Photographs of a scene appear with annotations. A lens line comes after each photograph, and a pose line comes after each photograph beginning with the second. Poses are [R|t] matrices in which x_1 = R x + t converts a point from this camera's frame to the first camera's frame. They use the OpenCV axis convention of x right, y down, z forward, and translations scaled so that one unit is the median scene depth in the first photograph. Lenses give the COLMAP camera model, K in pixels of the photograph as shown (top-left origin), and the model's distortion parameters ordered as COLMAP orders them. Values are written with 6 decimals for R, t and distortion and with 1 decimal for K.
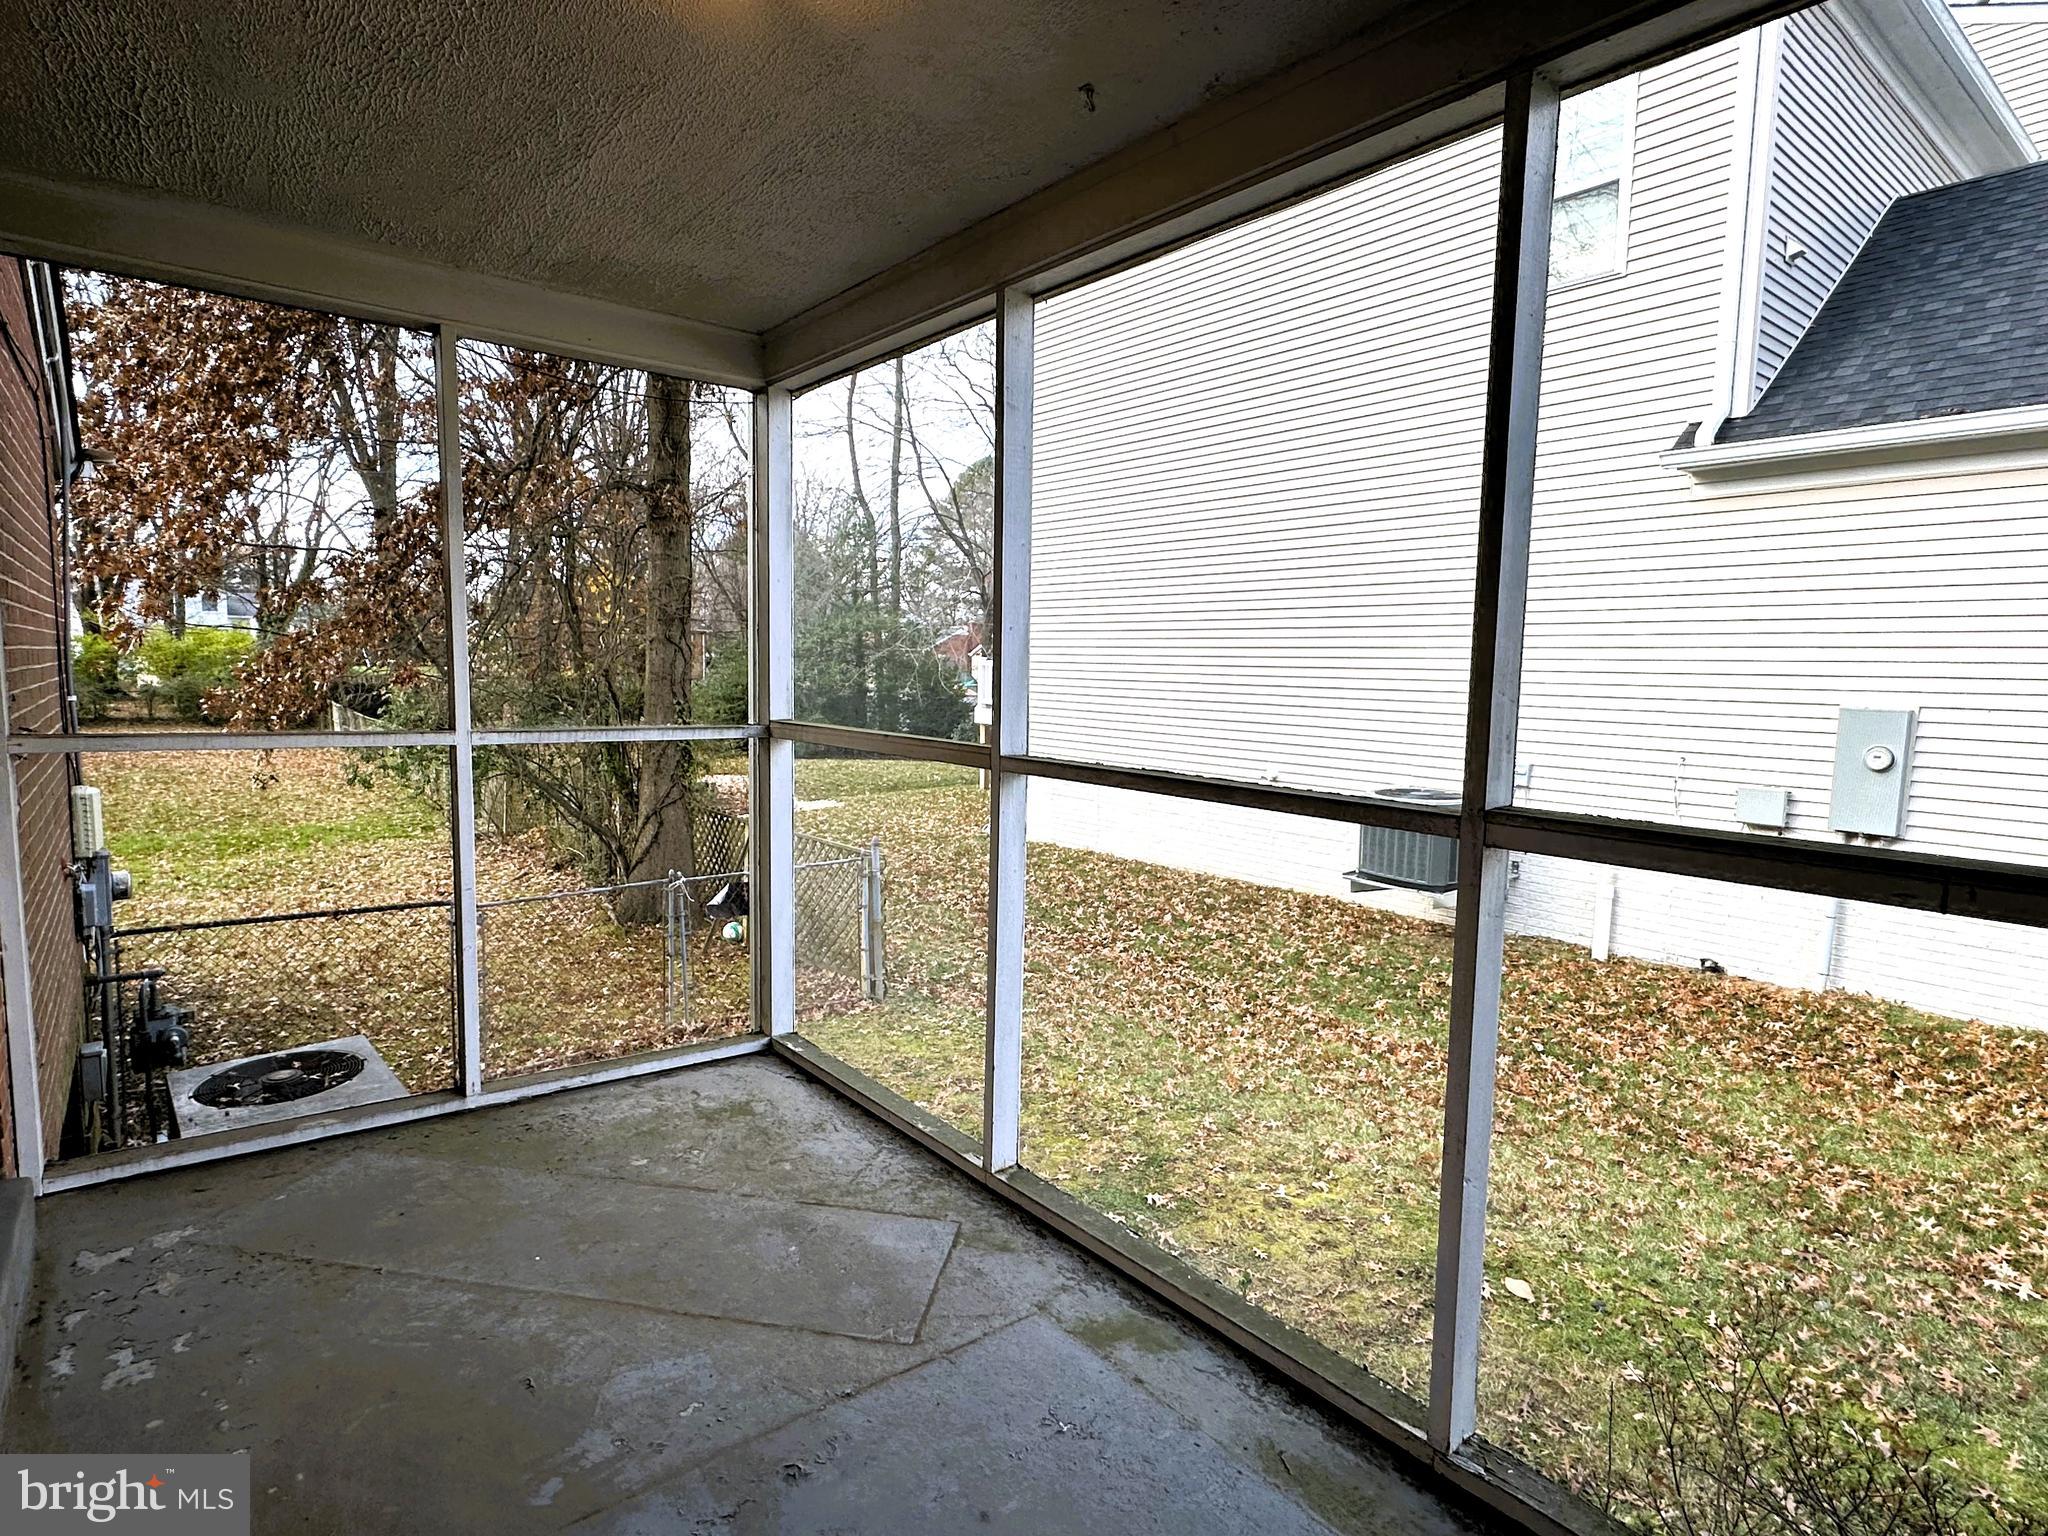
lens RADIAL K [[1145.7, 0, 1066.1], [0, 1145.7, 772.5], [0, 0, 1]] dist [0.007619, 0.000540]
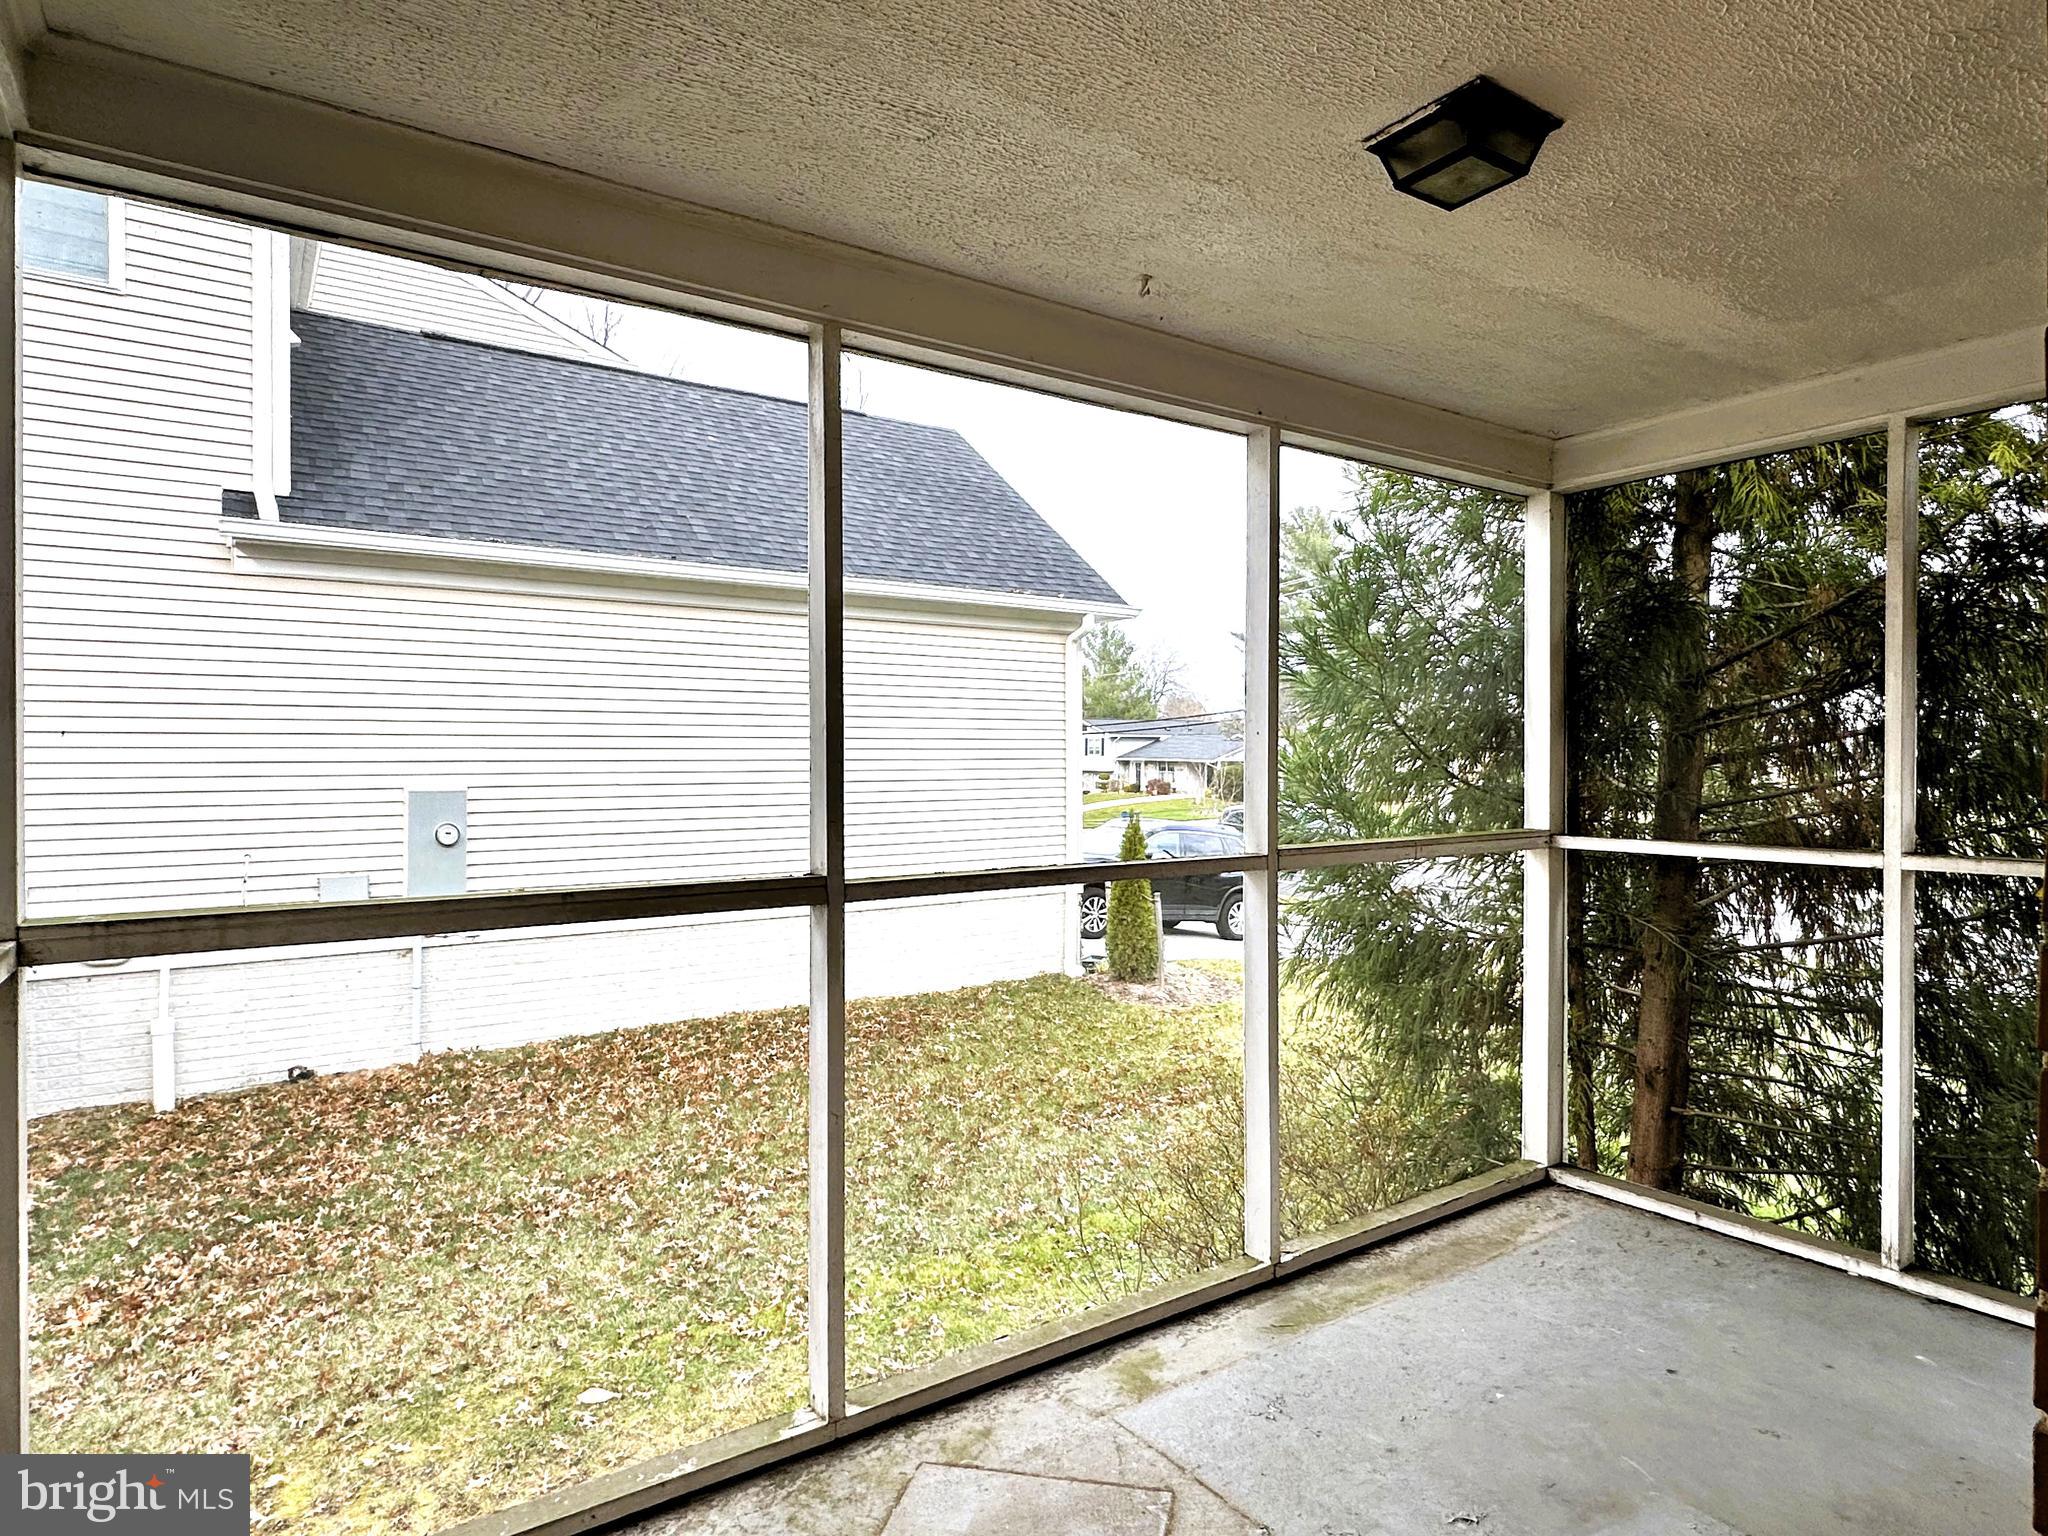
lens RADIAL K [[1145.7, 0, 1066.1], [0, 1145.7, 772.5], [0, 0, 1]] dist [0.007619, 0.000540]
pose [[0.064233, -0.029105, 0.997510, -0.379242], [0.096590, 0.995063, 0.022813, -0.042264], [-0.993249, 0.094884, 0.066727, 0.346097]]
